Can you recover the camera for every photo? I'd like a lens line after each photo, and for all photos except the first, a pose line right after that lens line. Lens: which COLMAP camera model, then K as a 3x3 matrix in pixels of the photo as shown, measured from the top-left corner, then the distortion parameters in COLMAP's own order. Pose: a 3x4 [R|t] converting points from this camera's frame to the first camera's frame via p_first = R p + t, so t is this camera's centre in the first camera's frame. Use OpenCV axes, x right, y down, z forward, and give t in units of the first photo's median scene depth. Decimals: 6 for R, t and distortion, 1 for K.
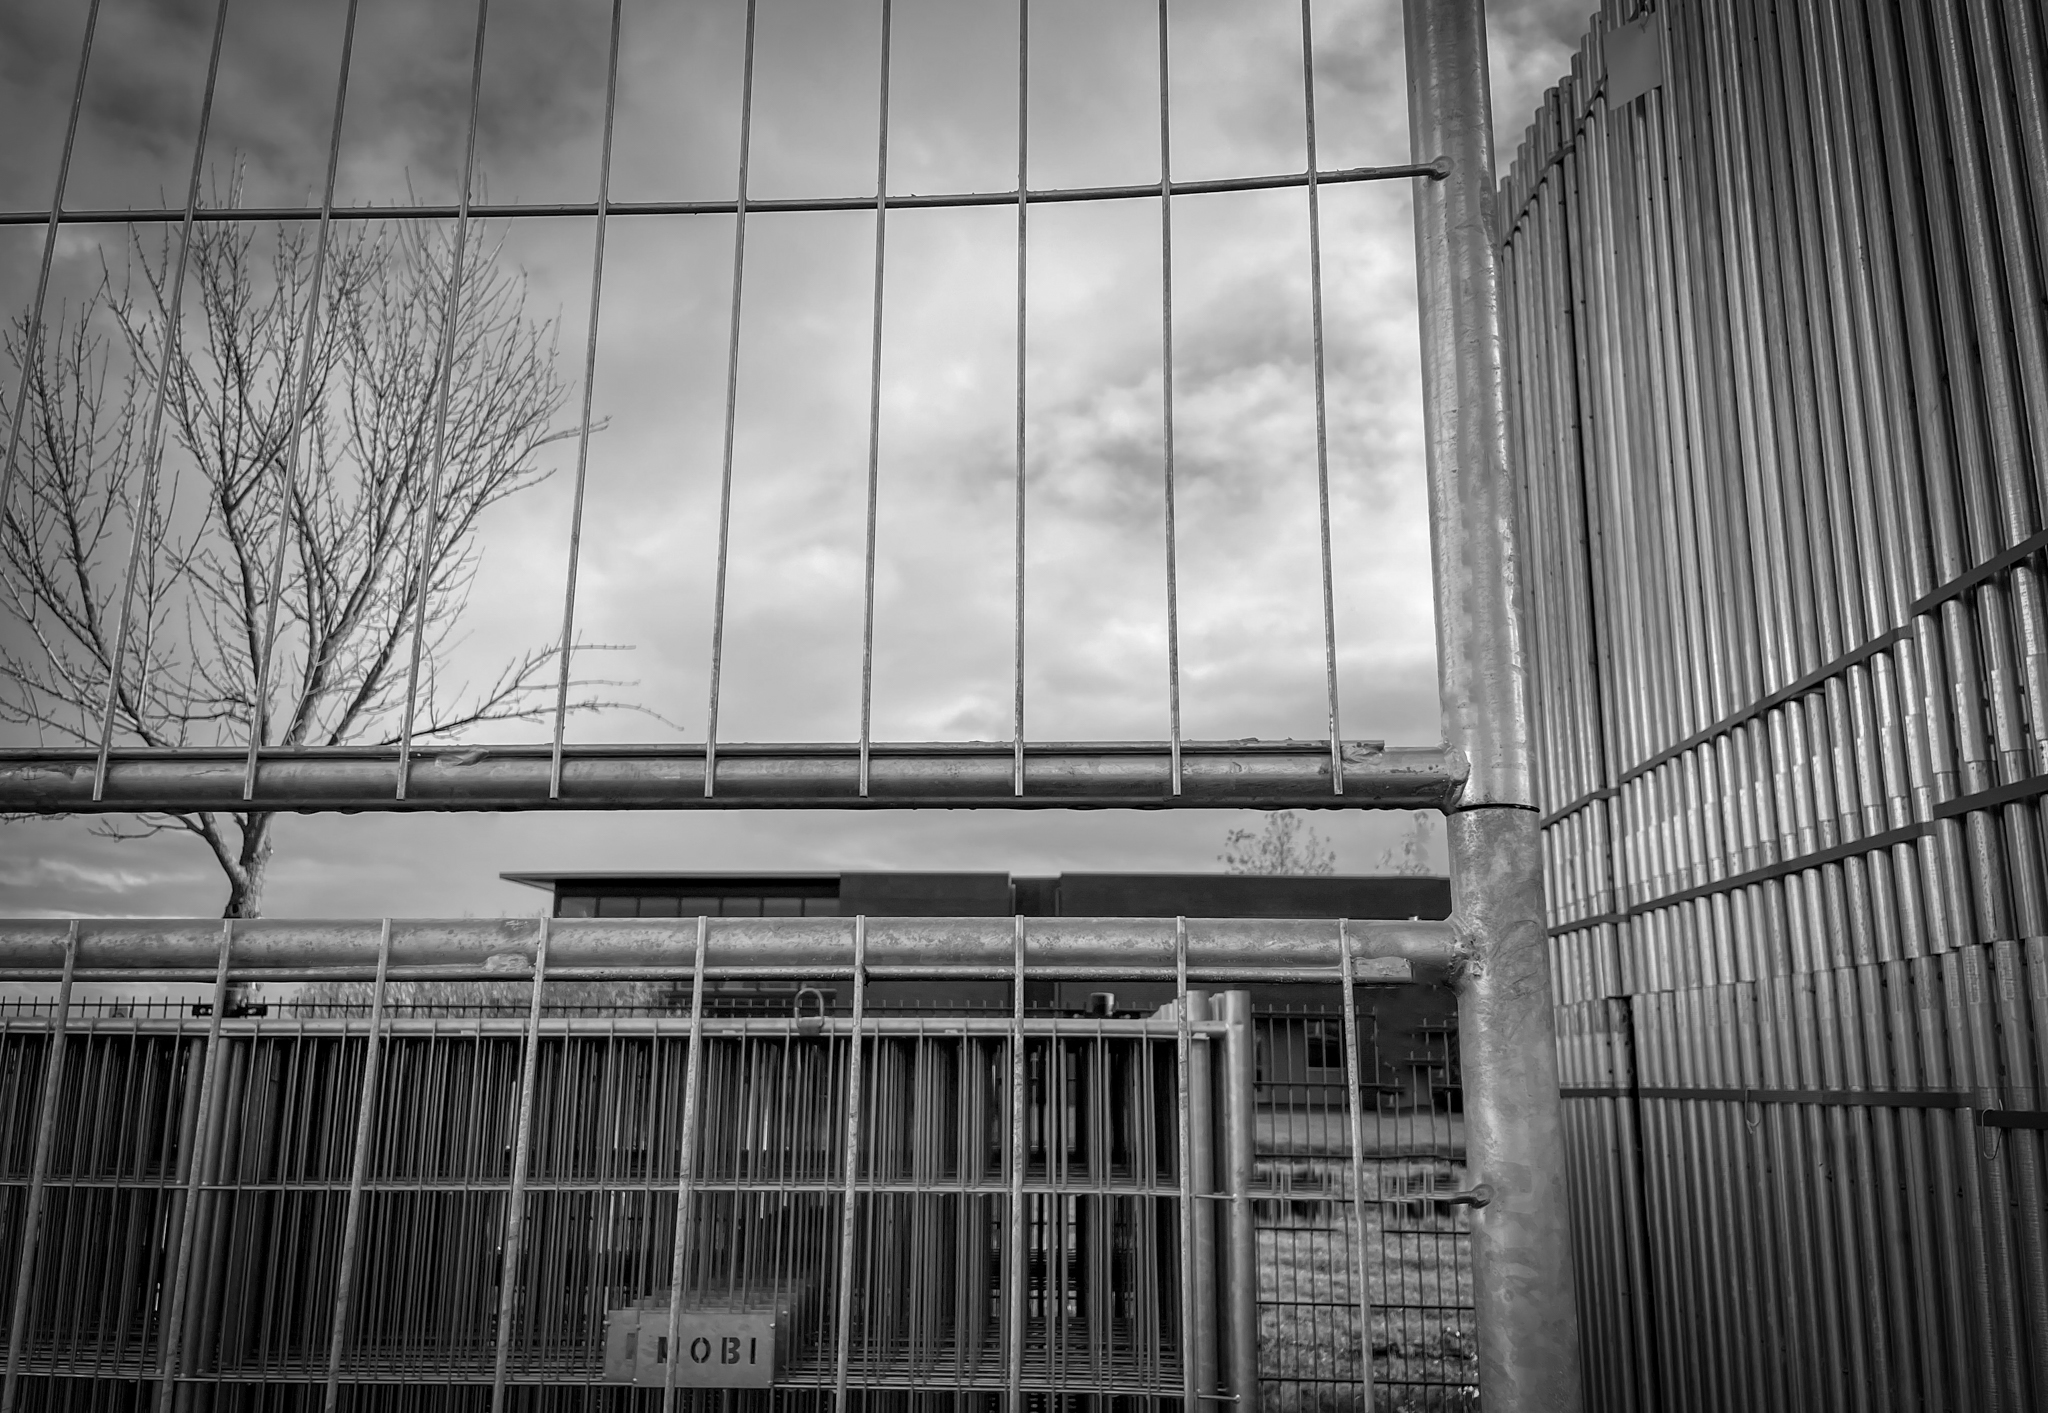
lens RADIAL K [[1552.3, 0, 1017.7], [0, 1552.3, 731.4], [0, 0, 1]] dist [0.080278, -0.111495]
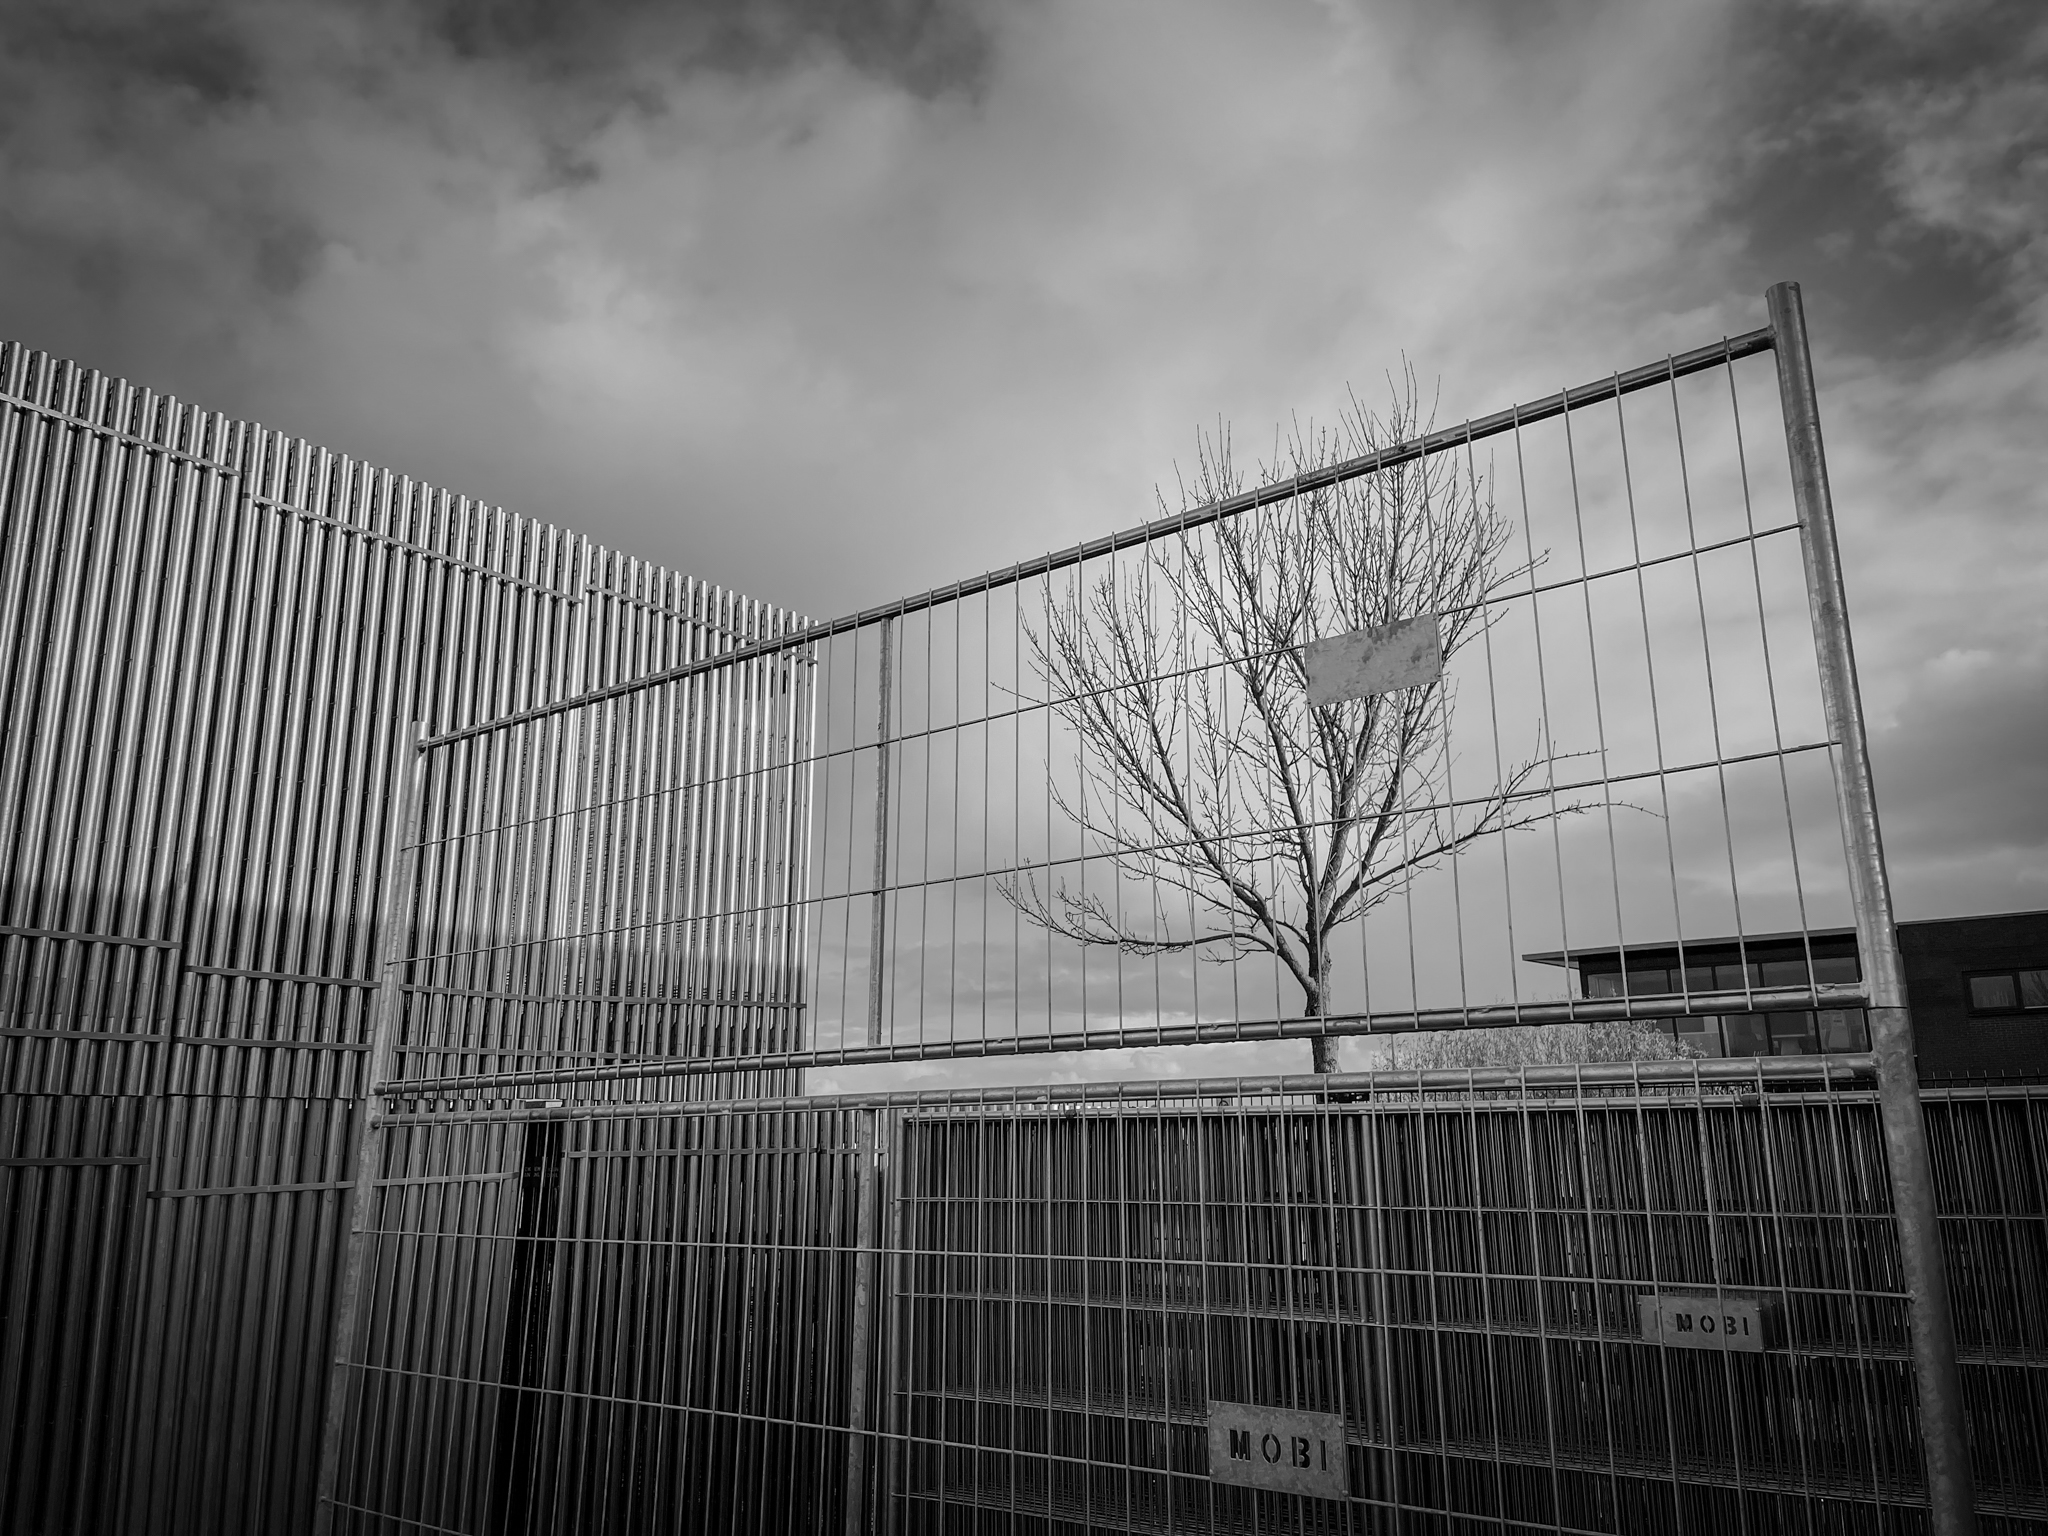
lens RADIAL K [[1548.0, 0, 1017.2], [0, 1548.0, 753.7], [0, 0, 1]] dist [0.092057, -0.124593]
pose [[0.804508, -0.160712, -0.571785, 0.045346], [0.140952, 0.986855, -0.079056, -0.023089], [0.576974, -0.016993, 0.816586, -0.123754]]
